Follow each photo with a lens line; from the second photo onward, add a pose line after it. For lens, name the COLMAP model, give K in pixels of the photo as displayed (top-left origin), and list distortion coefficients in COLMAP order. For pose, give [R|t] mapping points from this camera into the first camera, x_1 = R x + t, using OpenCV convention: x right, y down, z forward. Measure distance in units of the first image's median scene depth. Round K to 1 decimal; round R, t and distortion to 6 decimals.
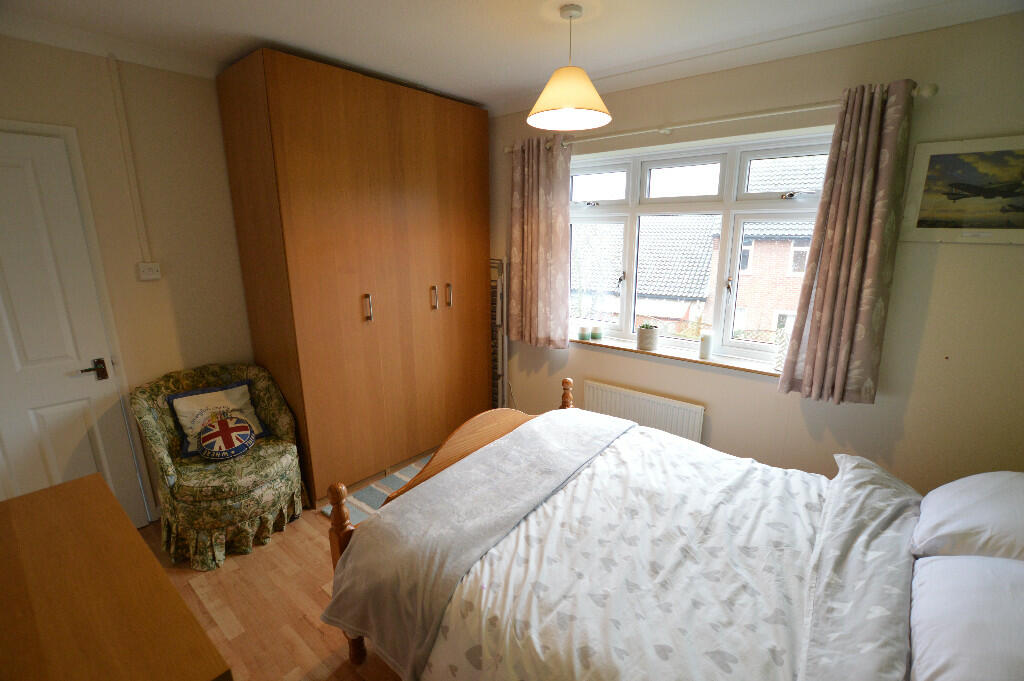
lens RADIAL K [[457.8, 0, 512.6], [0, 457.8, 346.2], [0, 0, 1]] dist [-0.026144, -0.000018]
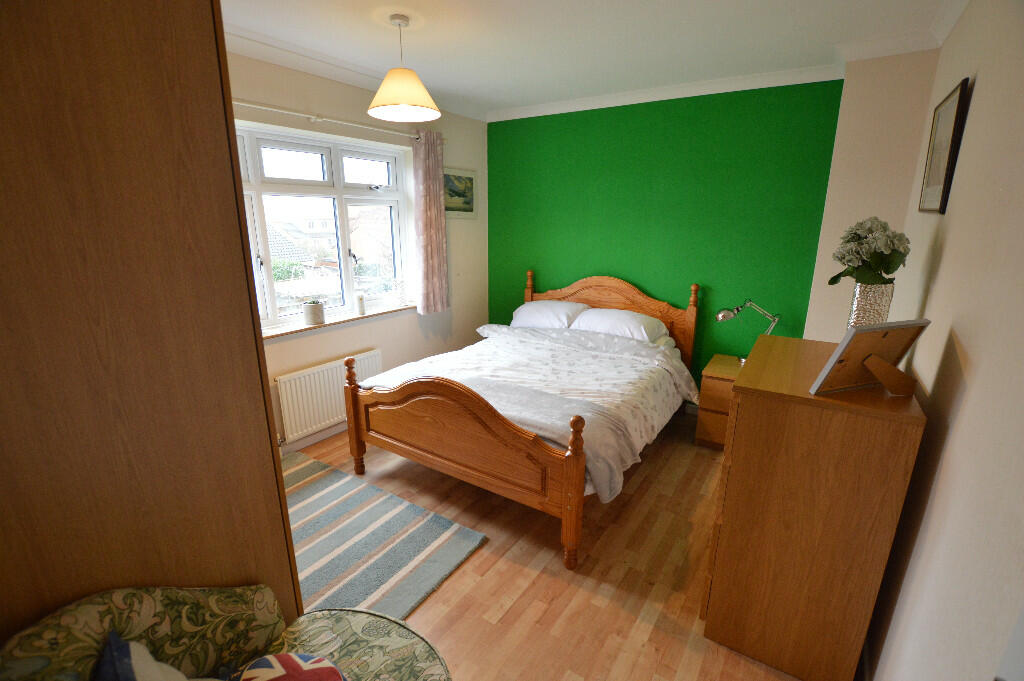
lens RADIAL K [[461.3, 0, 512.0], [0, 461.3, 340.5], [0, 0, 1]] dist [-0.000845, -0.000144]
pose [[-0.091892, -0.252250, 0.963289, -0.937671], [0.237353, 0.933950, 0.267209, -0.160202], [-0.967067, 0.253194, -0.025951, 0.710470]]
